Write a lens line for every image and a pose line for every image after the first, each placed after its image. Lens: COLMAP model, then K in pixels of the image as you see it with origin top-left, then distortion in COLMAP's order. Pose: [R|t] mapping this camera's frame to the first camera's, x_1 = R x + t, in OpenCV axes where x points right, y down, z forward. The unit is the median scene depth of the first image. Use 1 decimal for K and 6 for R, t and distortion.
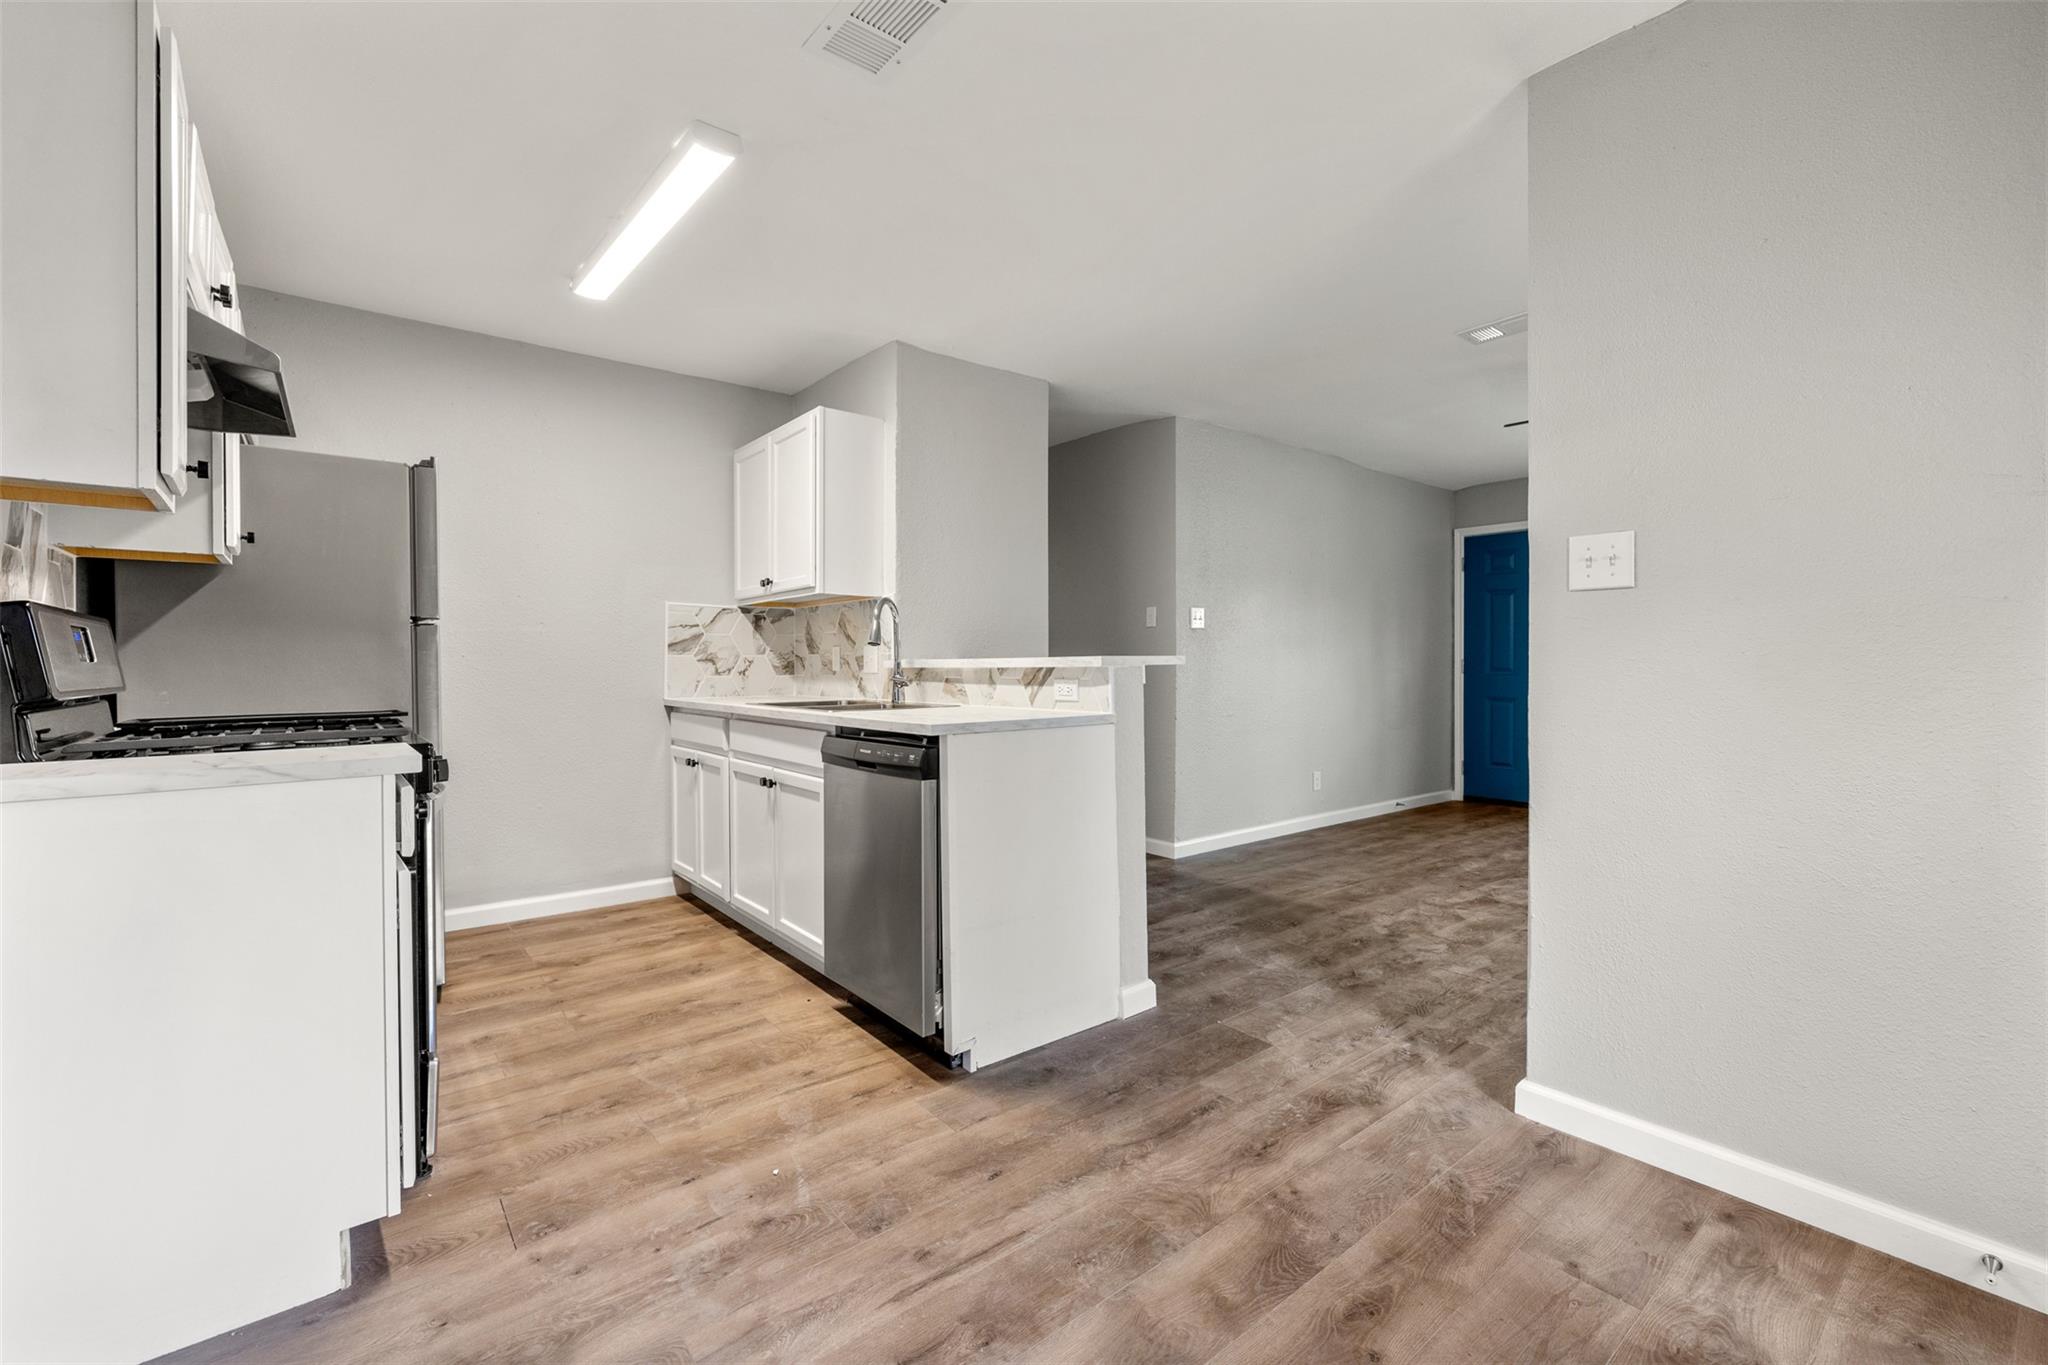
lens RADIAL K [[880.8, 0, 1030.9], [0, 880.8, 672.6], [0, 0, 1]] dist [-0.001403, -0.000740]
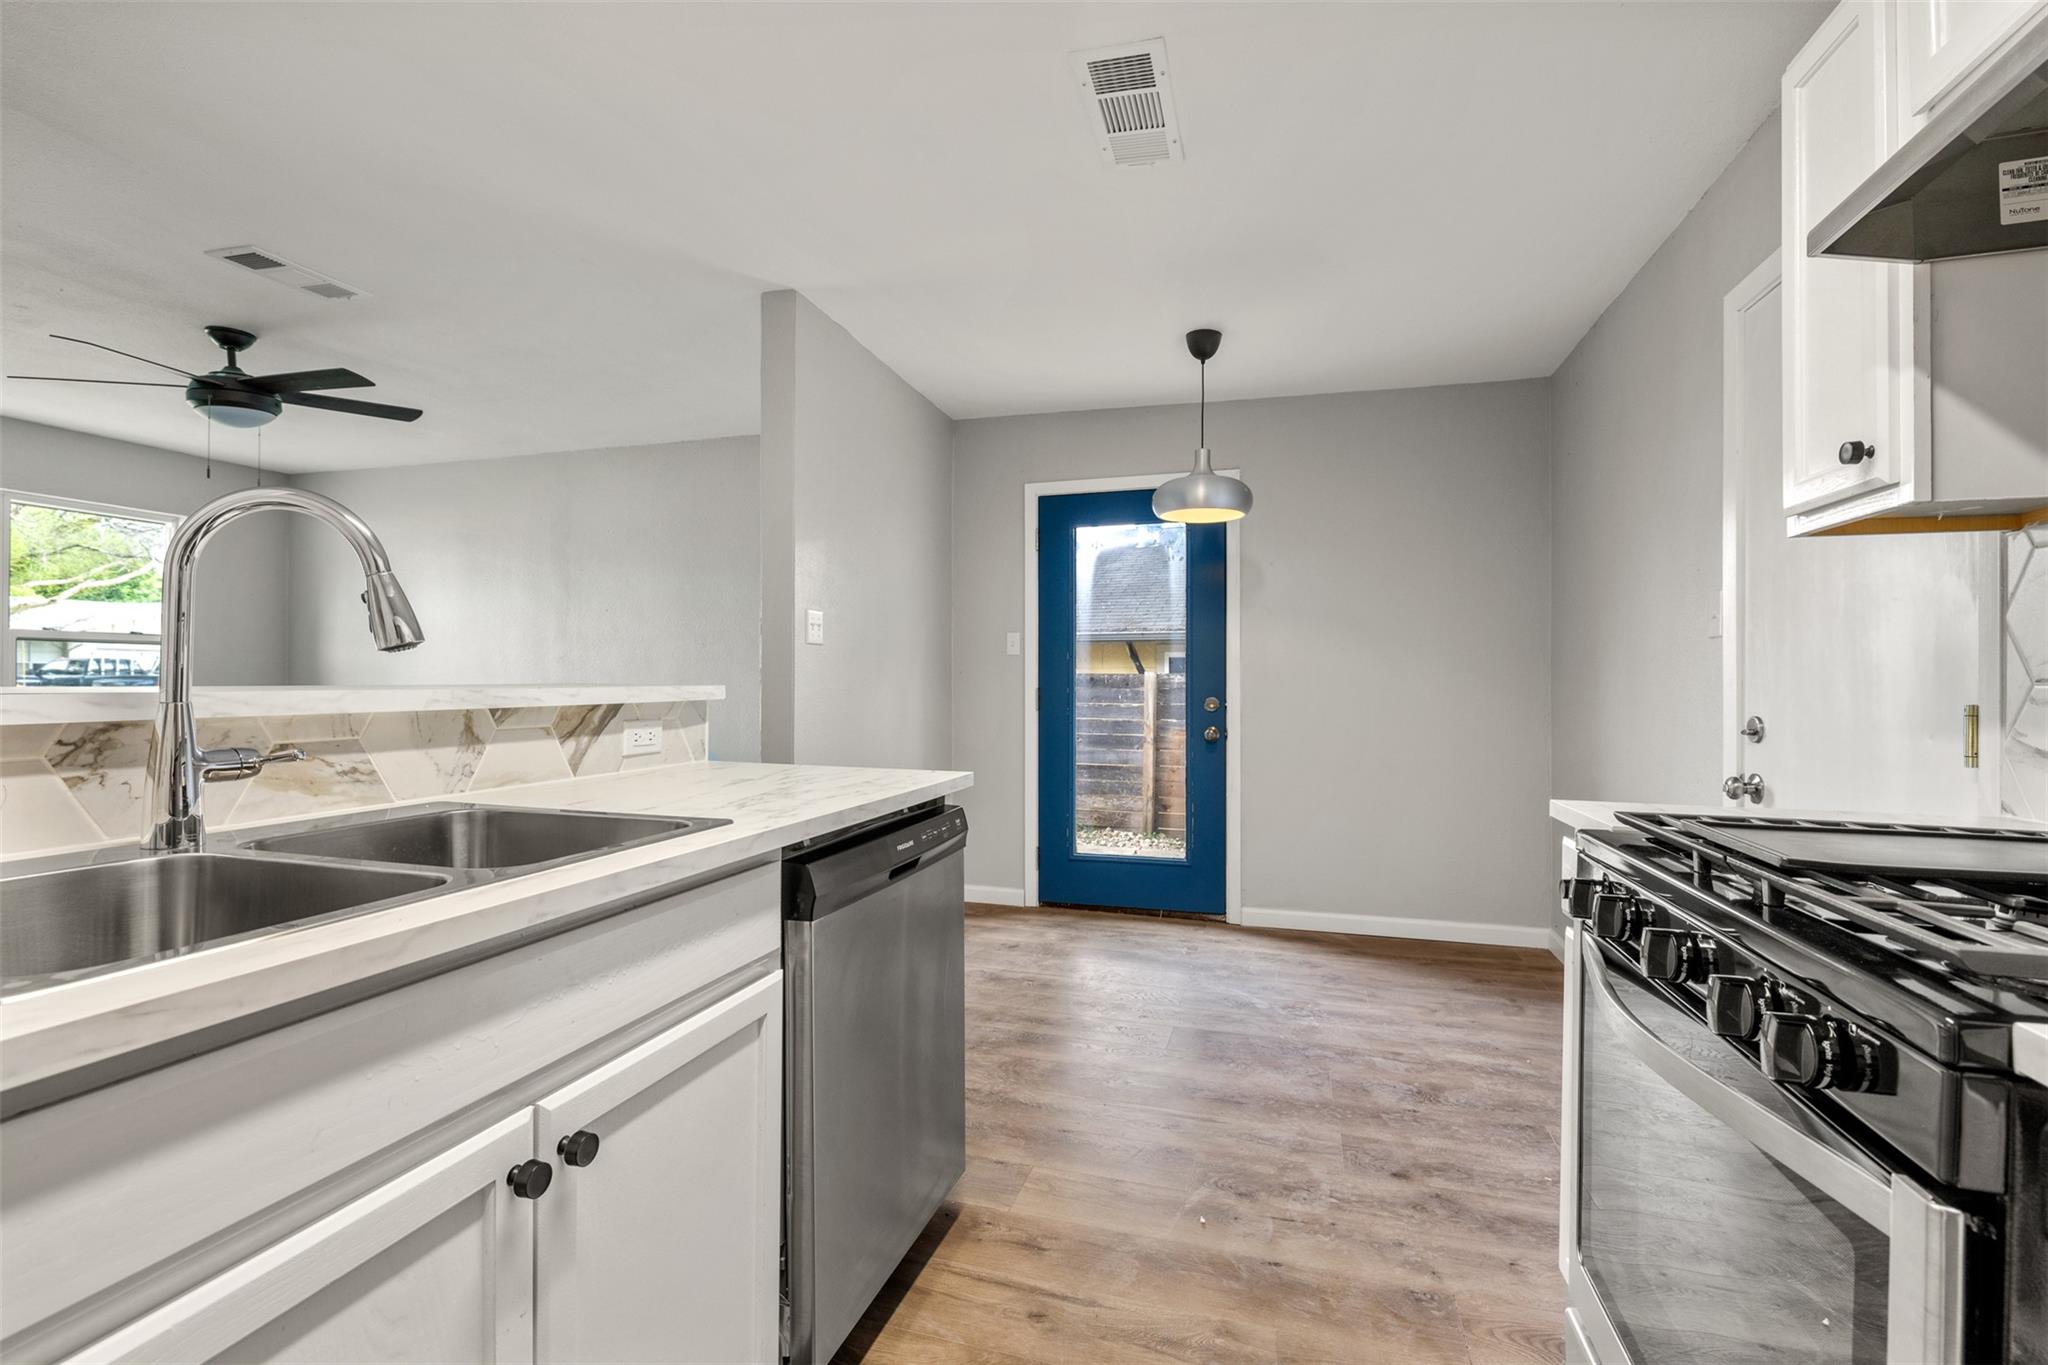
lens RADIAL K [[914.0, 0, 1022.8], [0, 914.0, 680.0], [0, 0, 1]] dist [-0.000414, -0.000116]
pose [[-0.567141, -0.004855, 0.823606, -0.940968], [-0.001193, 0.999986, 0.005073, -0.036600], [-0.823620, 0.001894, -0.567139, 1.615773]]
